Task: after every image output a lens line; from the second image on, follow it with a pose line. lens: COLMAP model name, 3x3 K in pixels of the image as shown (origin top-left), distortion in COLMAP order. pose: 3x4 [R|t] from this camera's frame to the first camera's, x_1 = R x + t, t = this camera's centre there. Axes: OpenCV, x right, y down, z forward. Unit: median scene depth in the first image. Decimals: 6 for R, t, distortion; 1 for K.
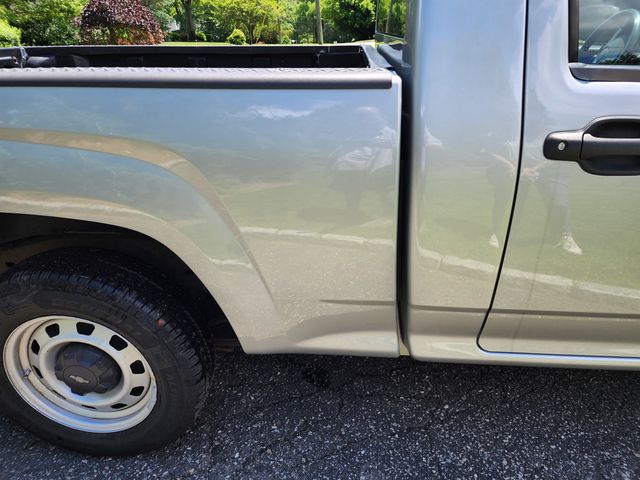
lens RADIAL K [[430.3, 0, 318.8], [0, 430.3, 241.9], [0, 0, 1]] dist [0.066472, -0.065586]
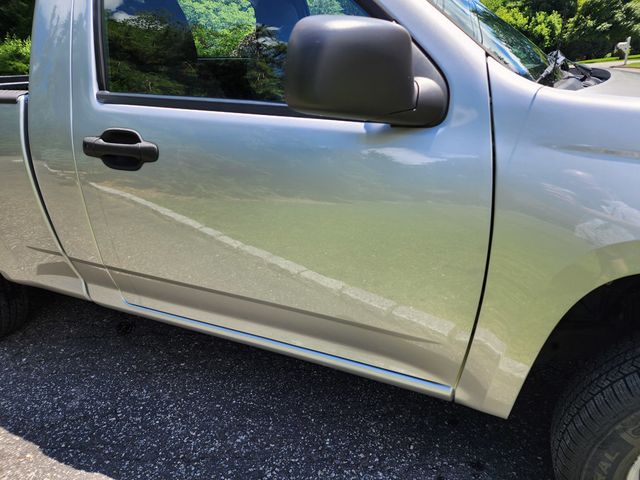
lens RADIAL K [[427.3, 0, 325.9], [0, 427.3, 236.2], [0, 0, 1]] dist [0.065713, -0.061846]
pose [[0.942027, 0.119229, -0.313639, 1.109375], [-0.138093, 0.989669, -0.038547, 0.014347], [0.305803, 0.079624, 0.948759, -0.065742]]
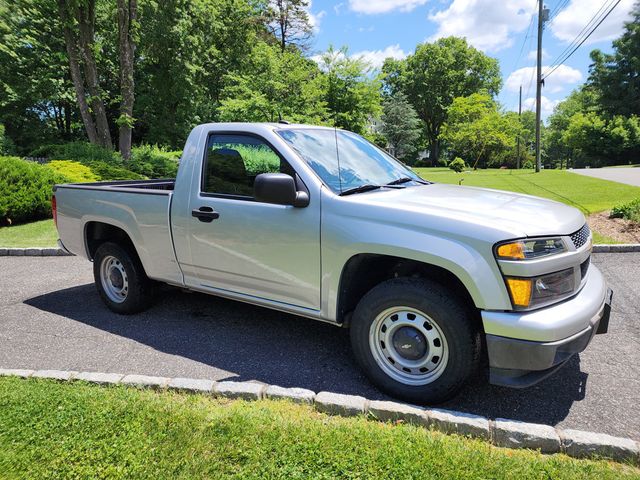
lens RADIAL K [[418.9, 0, 323.8], [0, 418.9, 237.7], [0, 0, 1]] dist [0.075792, -0.064404]
pose [[0.864359, 0.091322, -0.494514, 2.029445], [-0.216603, 0.955086, -0.202225, 0.286861], [0.453836, 0.281908, 0.845317, -0.895637]]
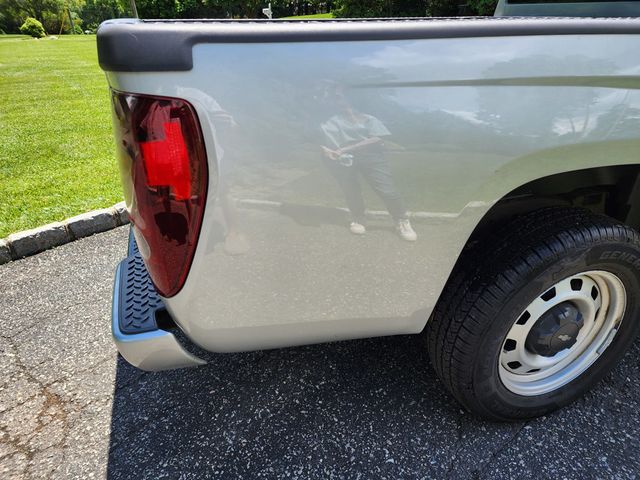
lens RADIAL K [[430.3, 0, 318.8], [0, 430.3, 241.9], [0, 0, 1]] dist [0.066472, -0.065586]
pose [[0.921545, -0.172178, 0.348009, -1.228137], [0.166447, 0.984951, 0.046548, -0.040050], [-0.350786, 0.015029, 0.936335, 0.223930]]
